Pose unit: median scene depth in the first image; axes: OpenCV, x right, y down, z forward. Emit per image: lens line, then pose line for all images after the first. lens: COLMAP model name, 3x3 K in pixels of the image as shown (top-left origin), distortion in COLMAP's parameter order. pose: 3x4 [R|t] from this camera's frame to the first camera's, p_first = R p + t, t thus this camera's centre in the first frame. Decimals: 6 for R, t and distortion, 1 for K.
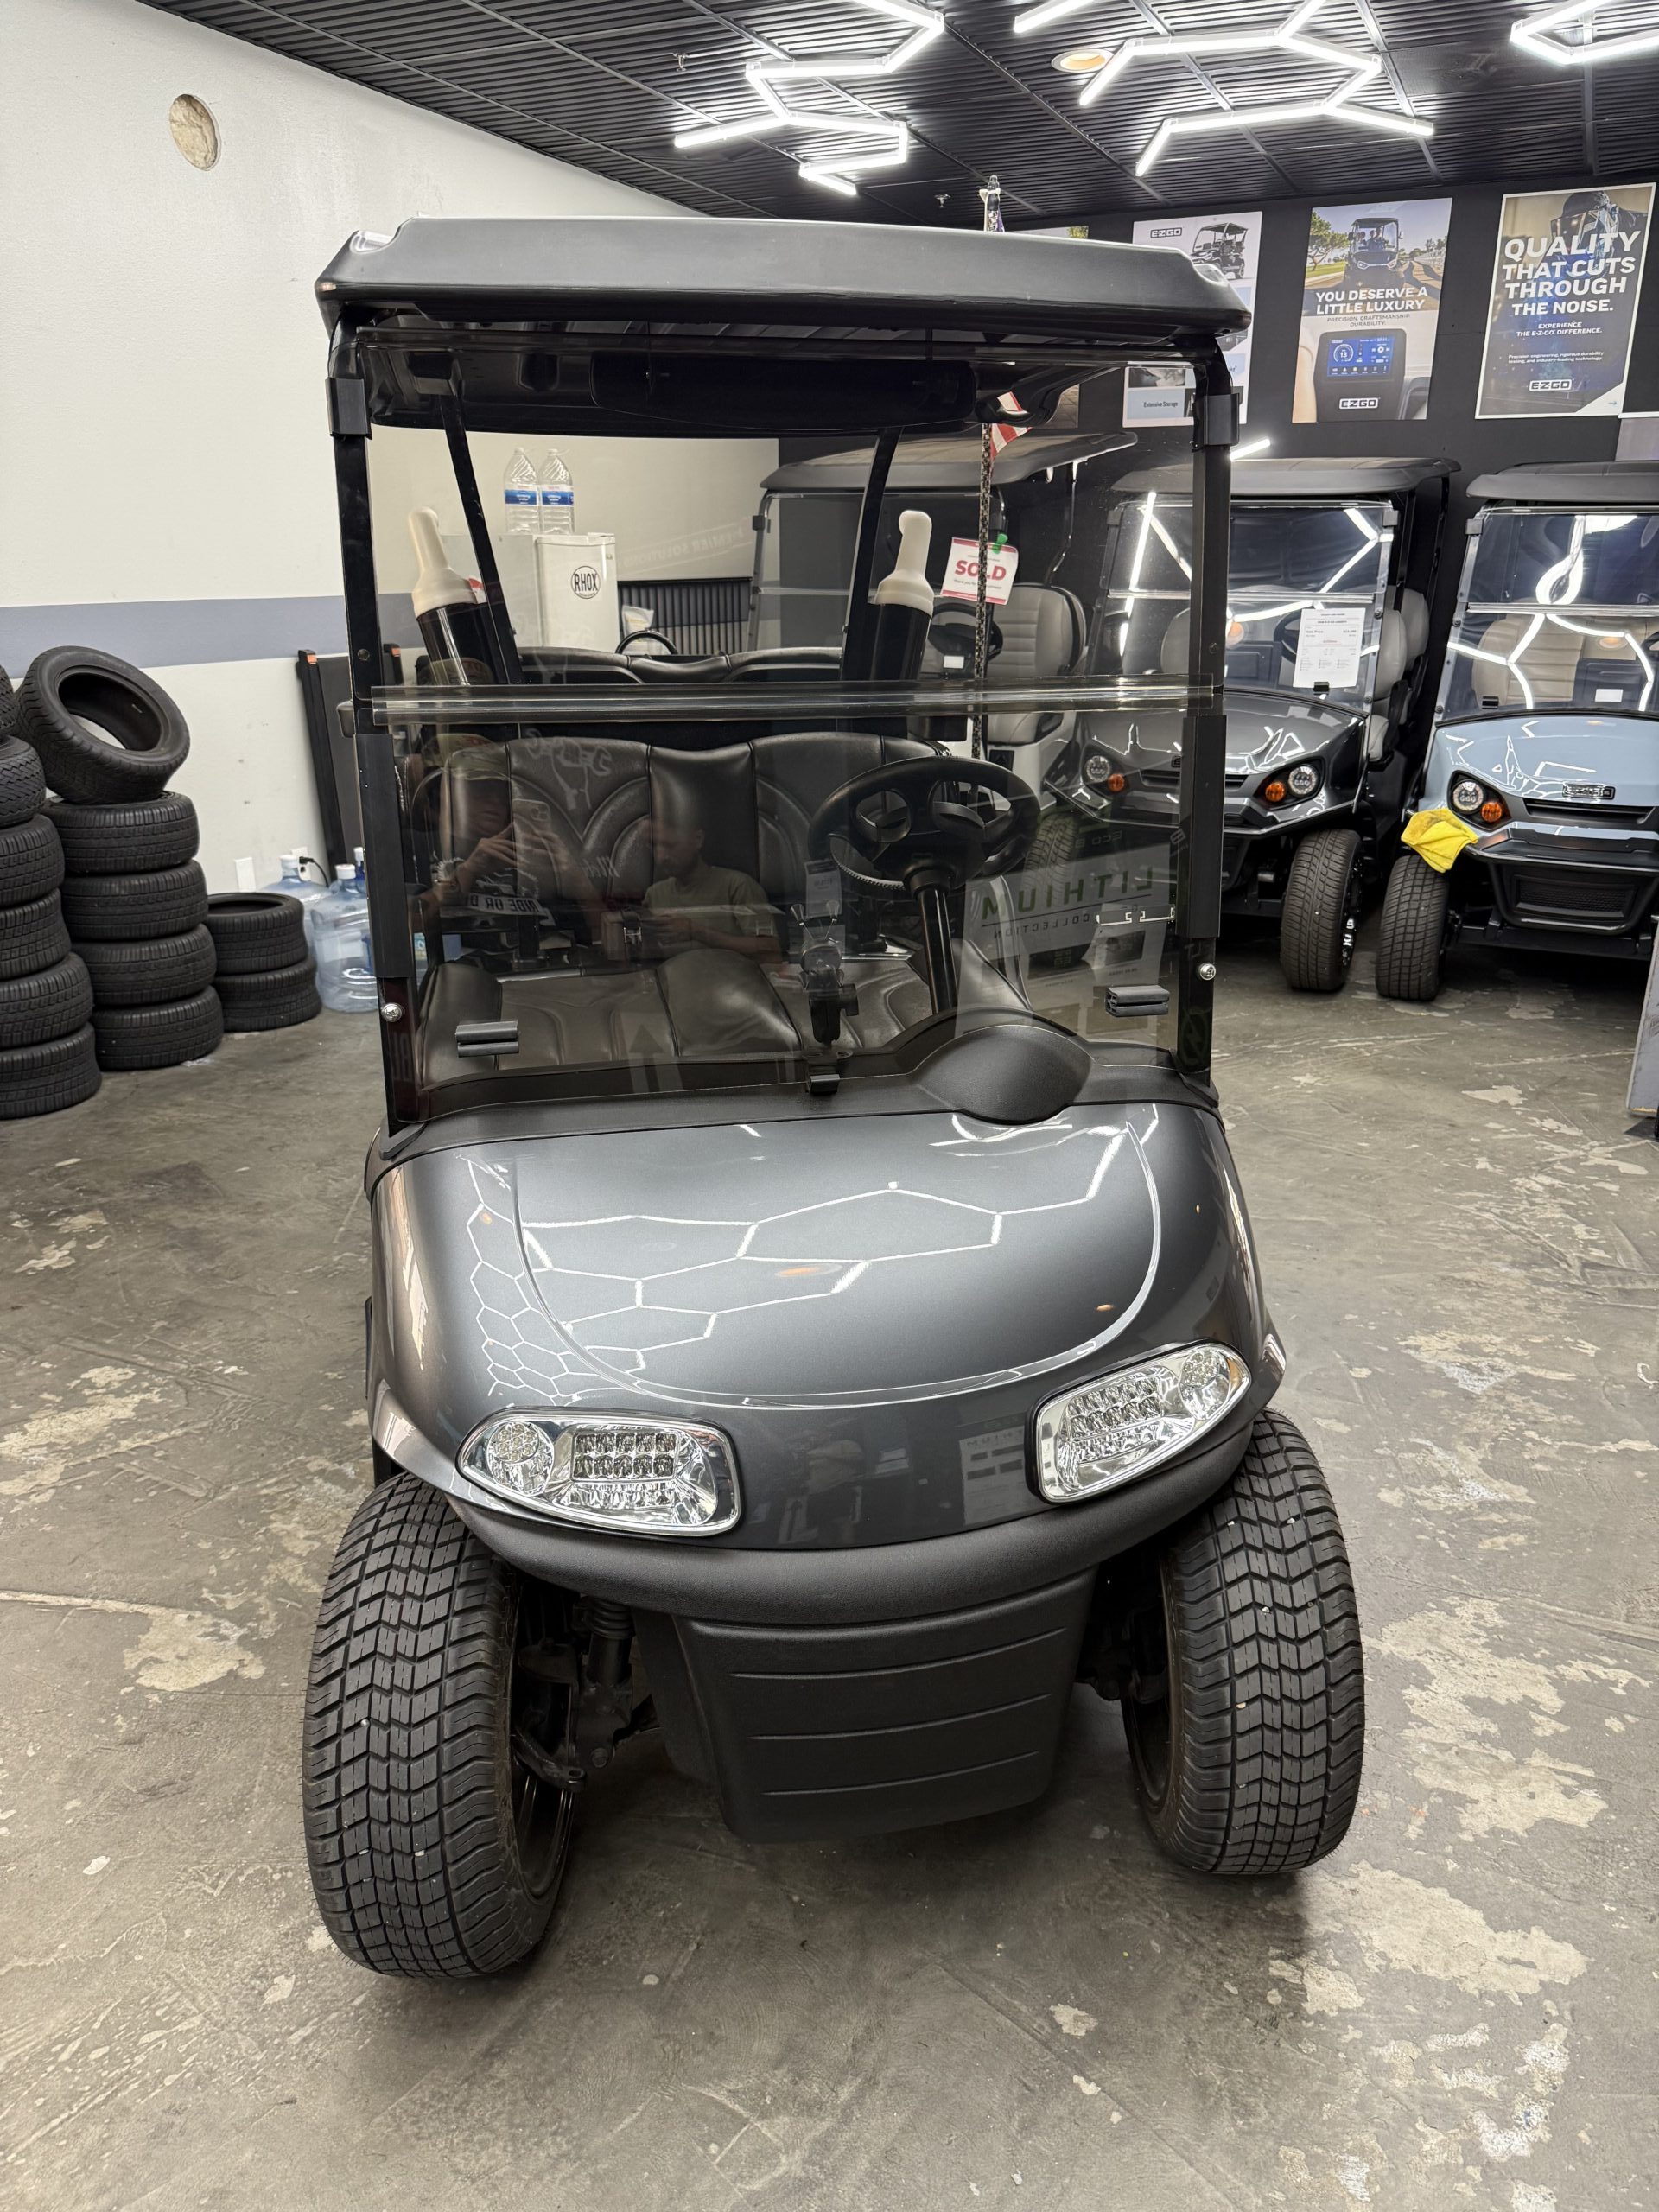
lens RADIAL K [[1551.8, 0, 832.5], [0, 1551.8, 1107.0], [0, 0, 1]] dist [0.007221, -0.017705]
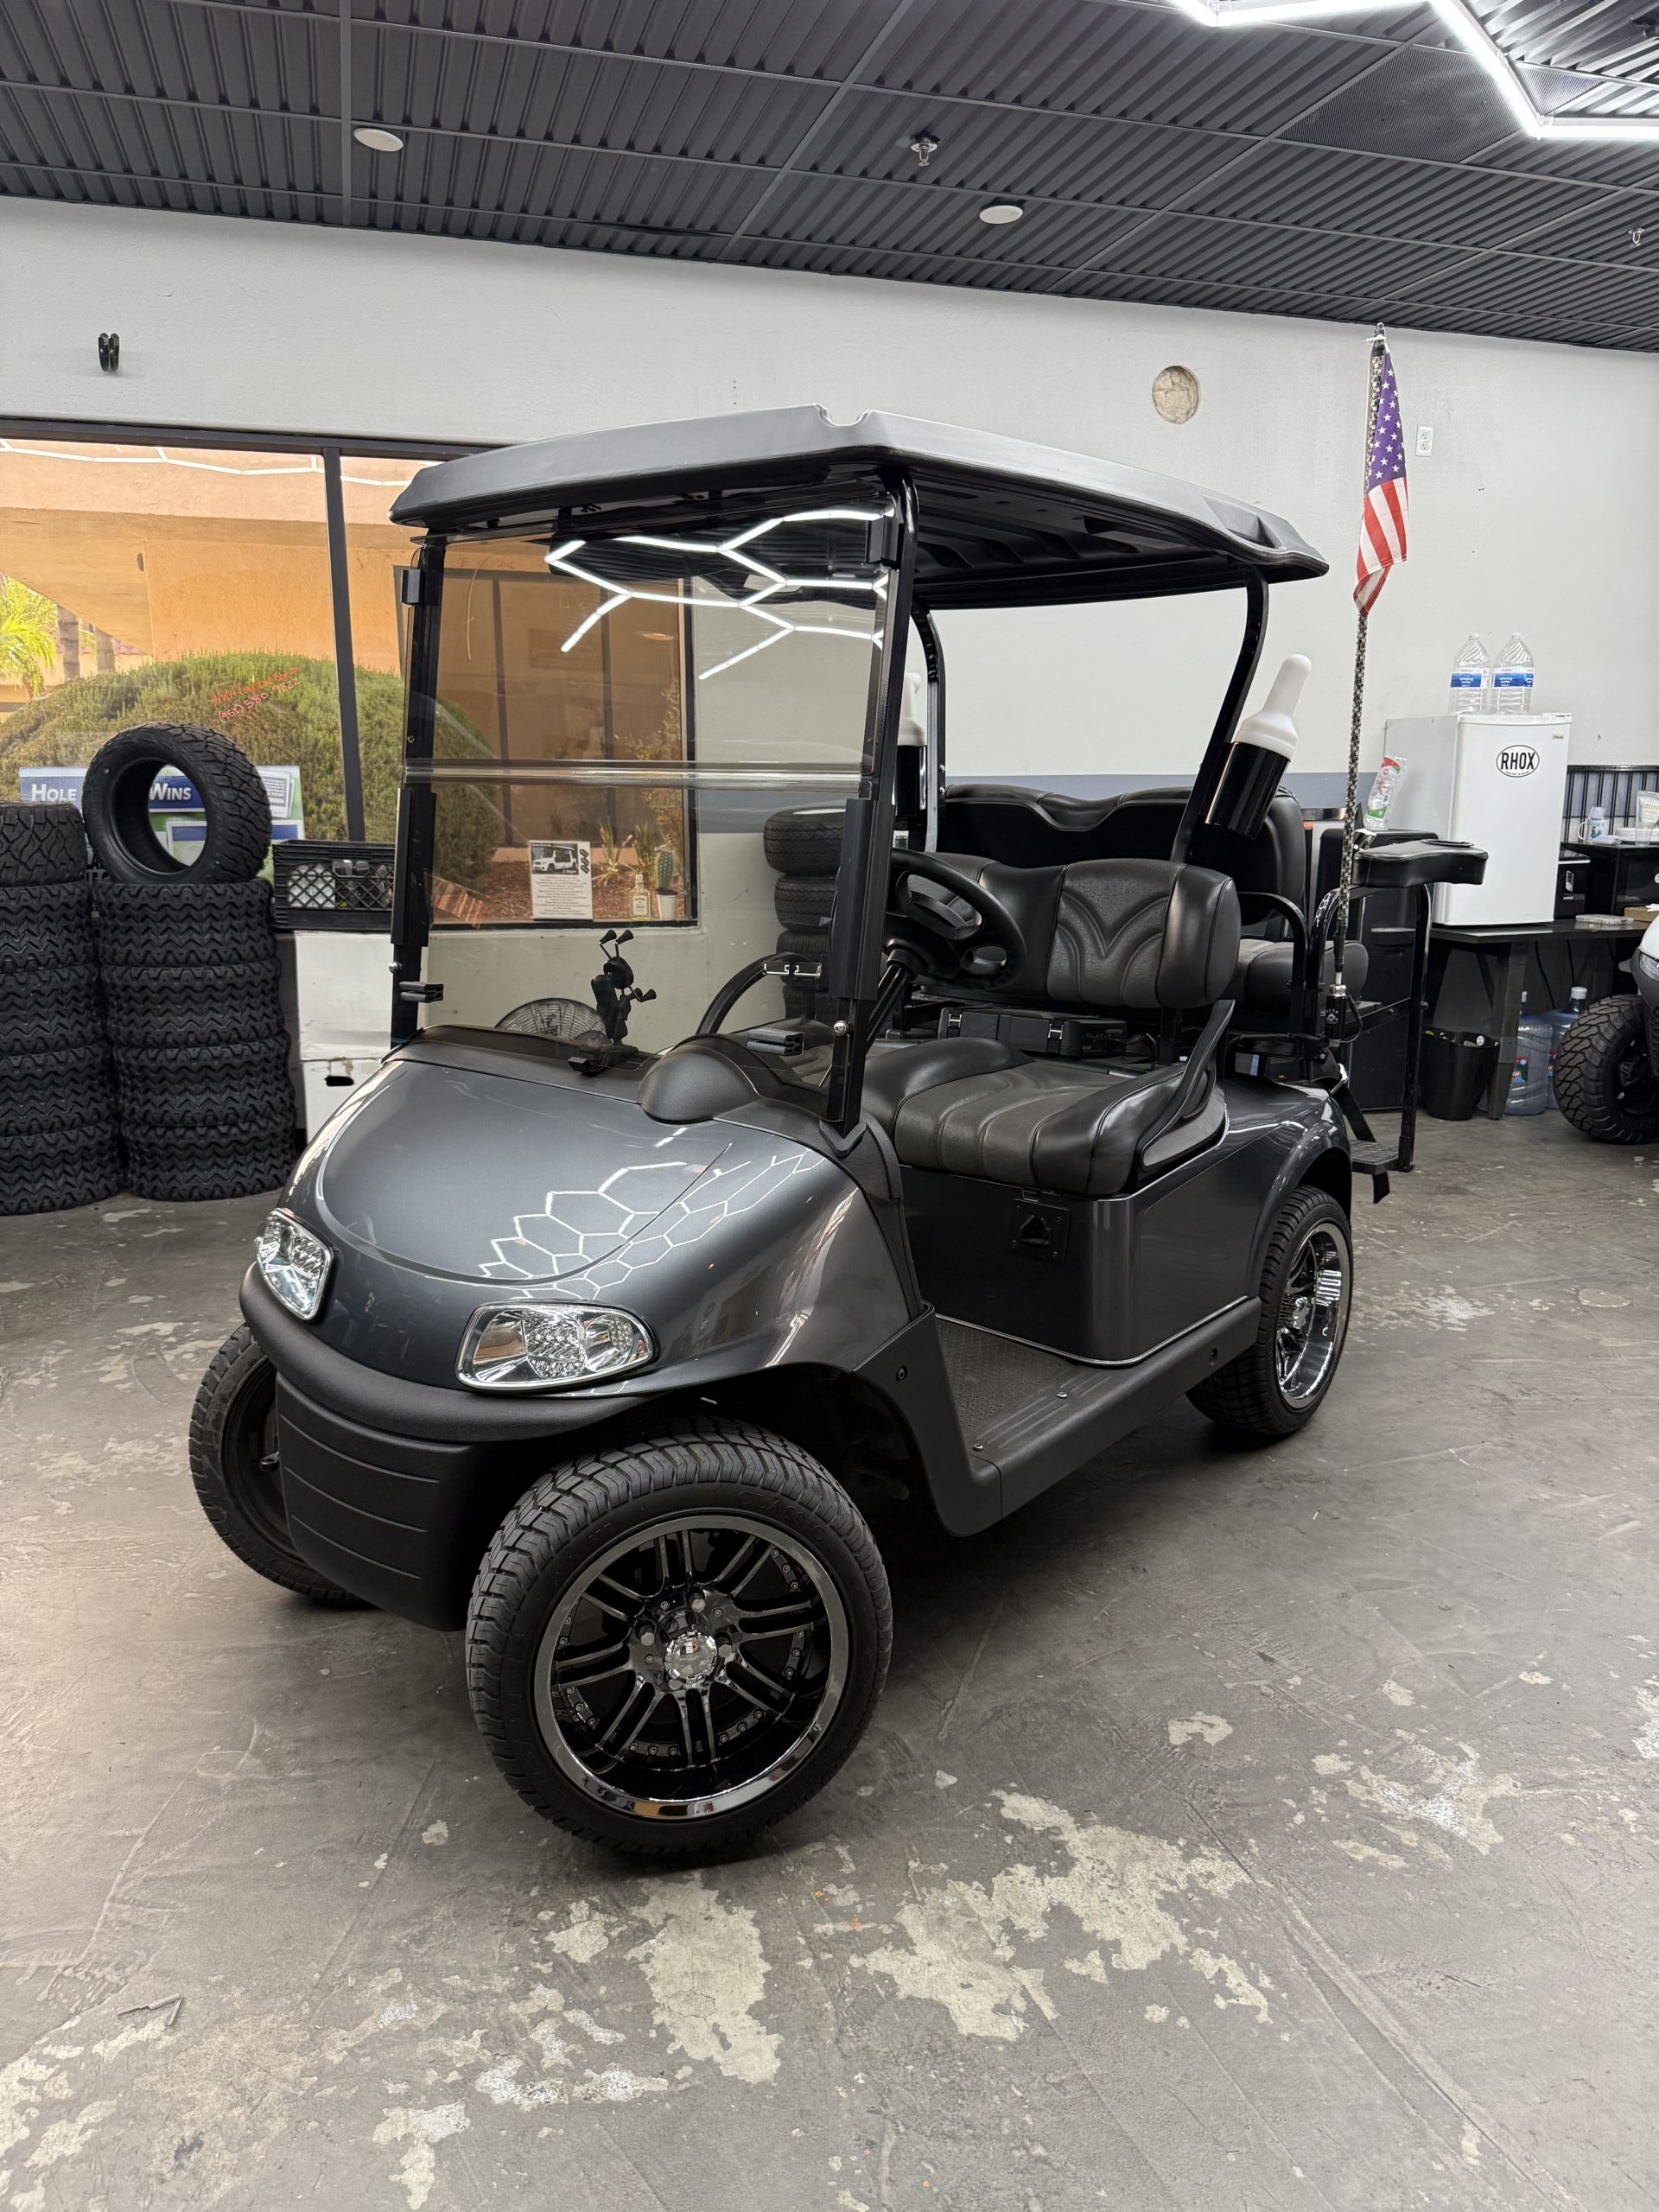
lens RADIAL K [[1551.8, 0, 814.4], [0, 1551.8, 1100.4], [0, 0, 1]] dist [0.007221, -0.017705]
pose [[0.663176, 0.153279, -0.732600, 0.360019], [-0.250437, 0.967830, -0.024210, 0.000073], [0.705322, 0.199525, 0.680228, 0.089655]]
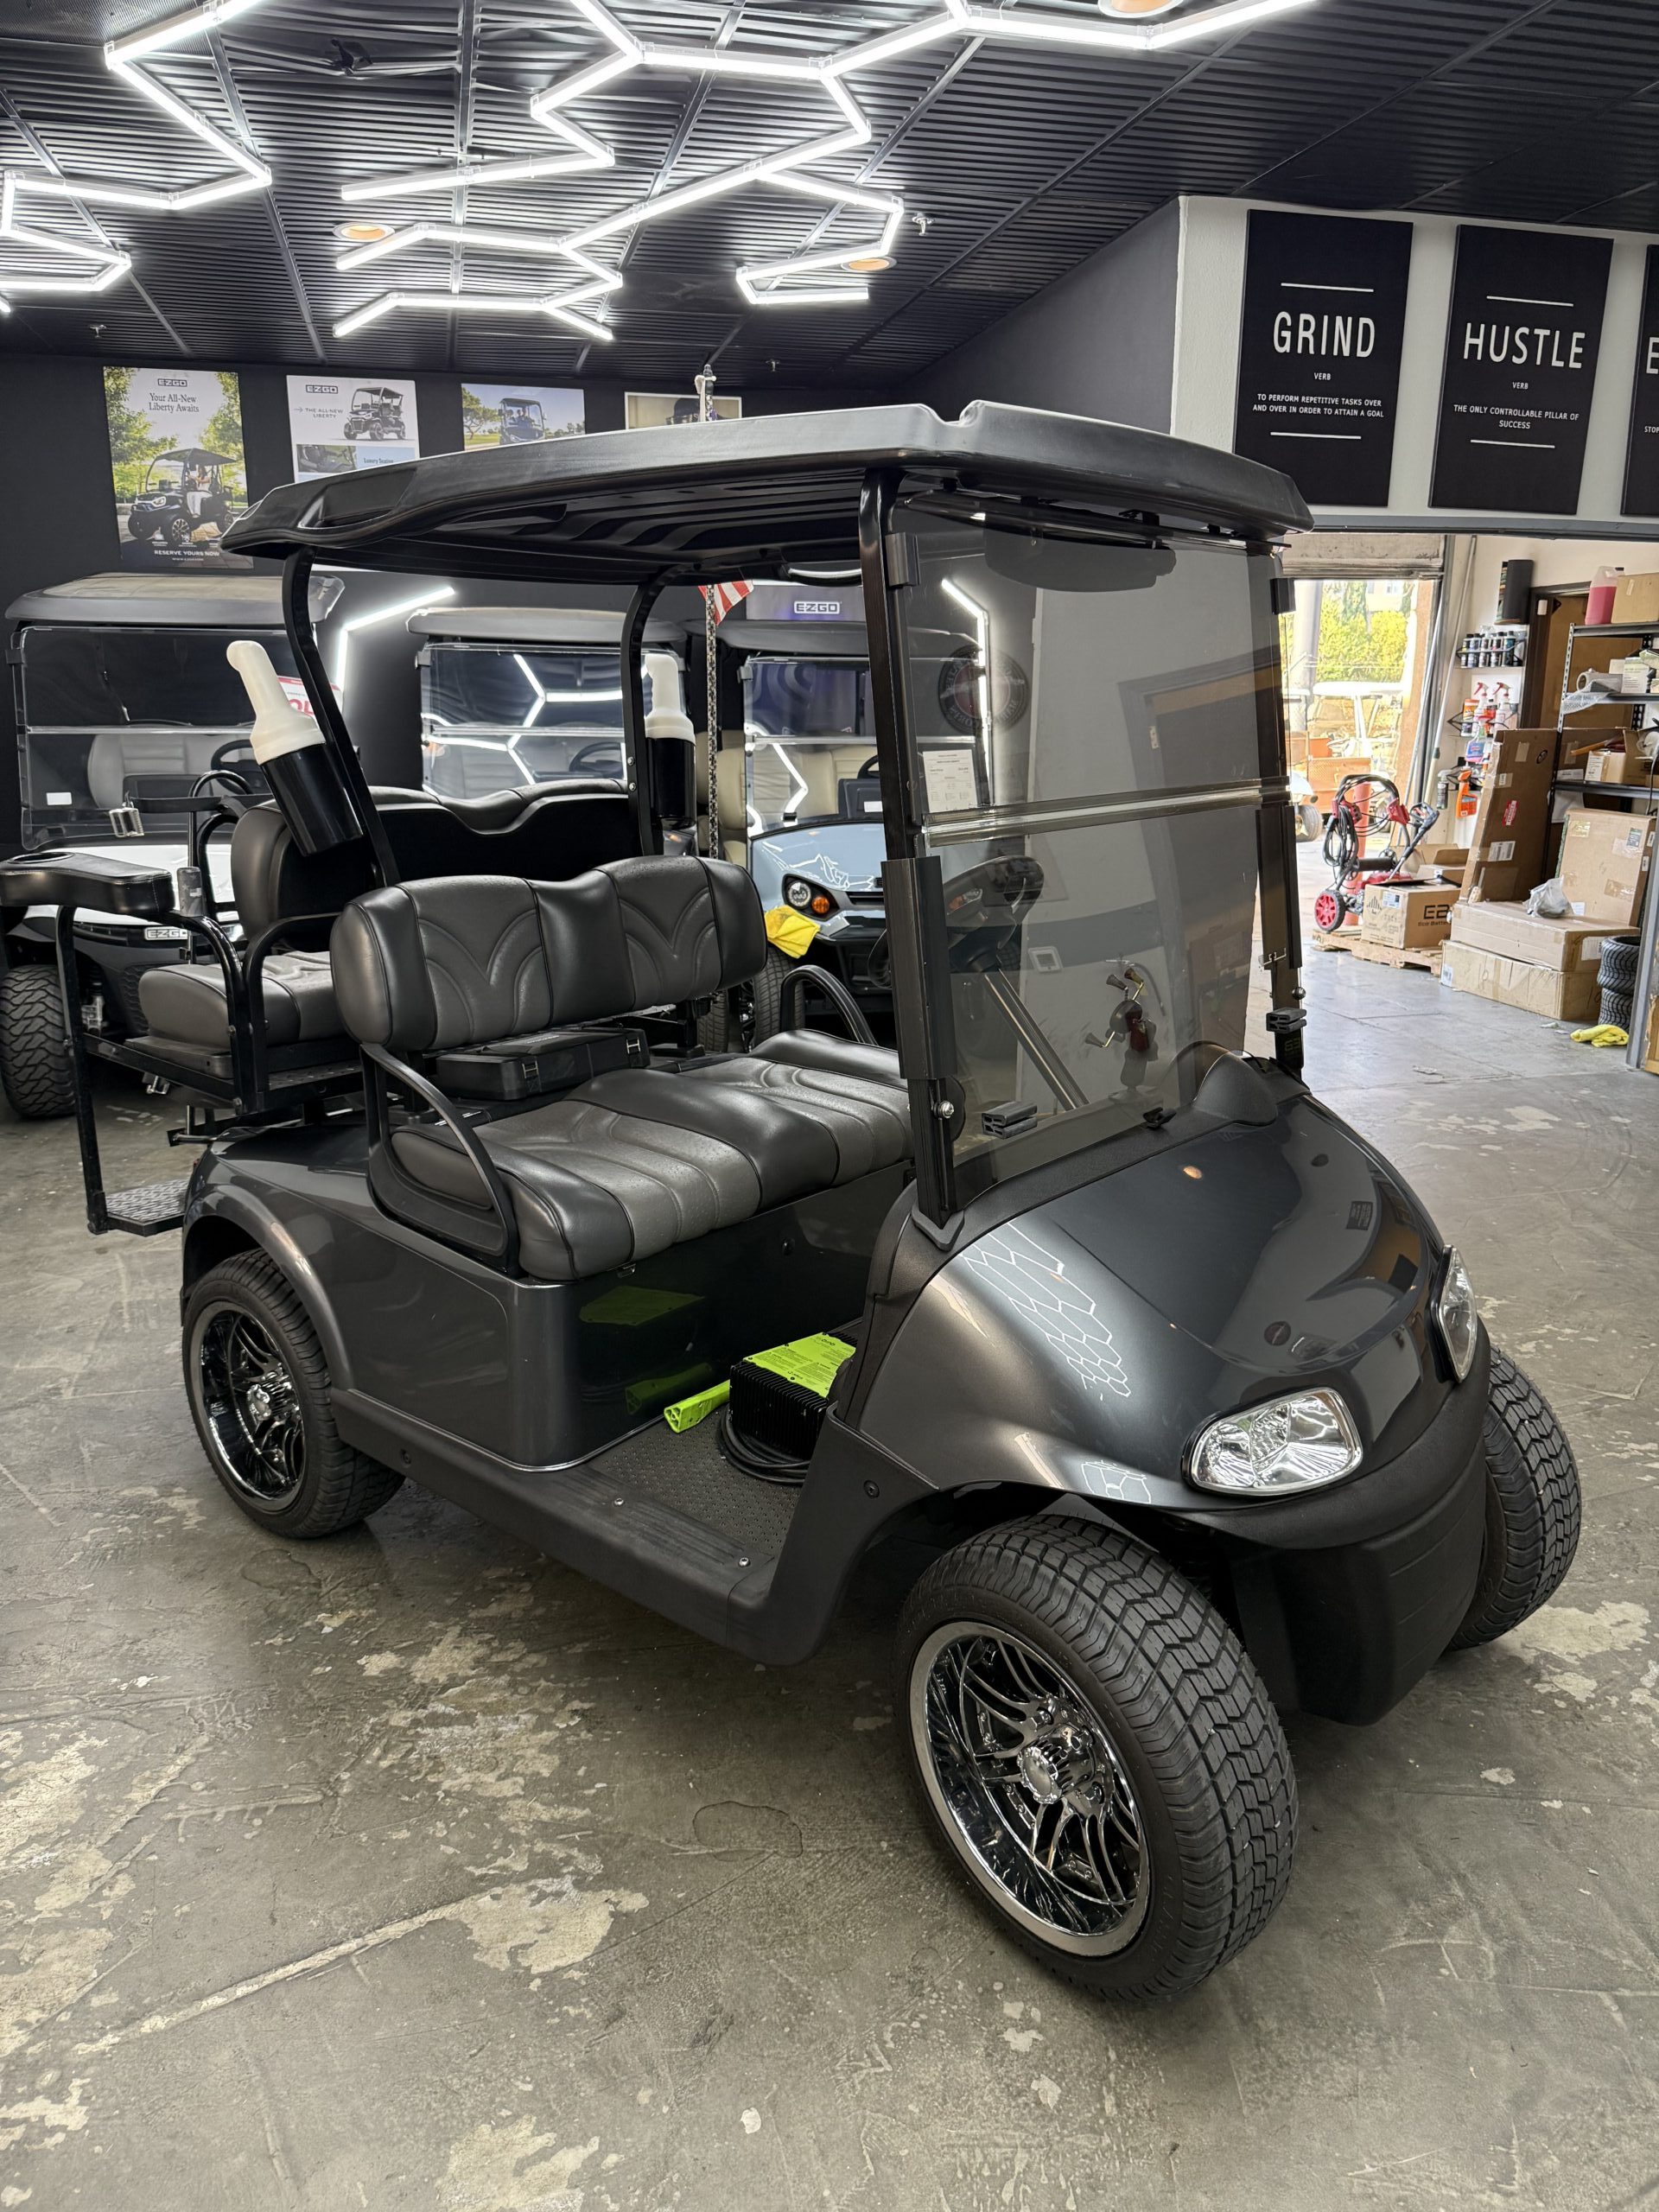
lens RADIAL K [[1551.8, 0, 828.9], [0, 1551.8, 1109.4], [0, 0, 1]] dist [0.007221, -0.017705]
pose [[0.781254, -0.157376, 0.604049, -0.315927], [0.206354, 0.978404, -0.011982, -0.020860], [-0.589118, 0.134009, 0.796857, 0.066902]]
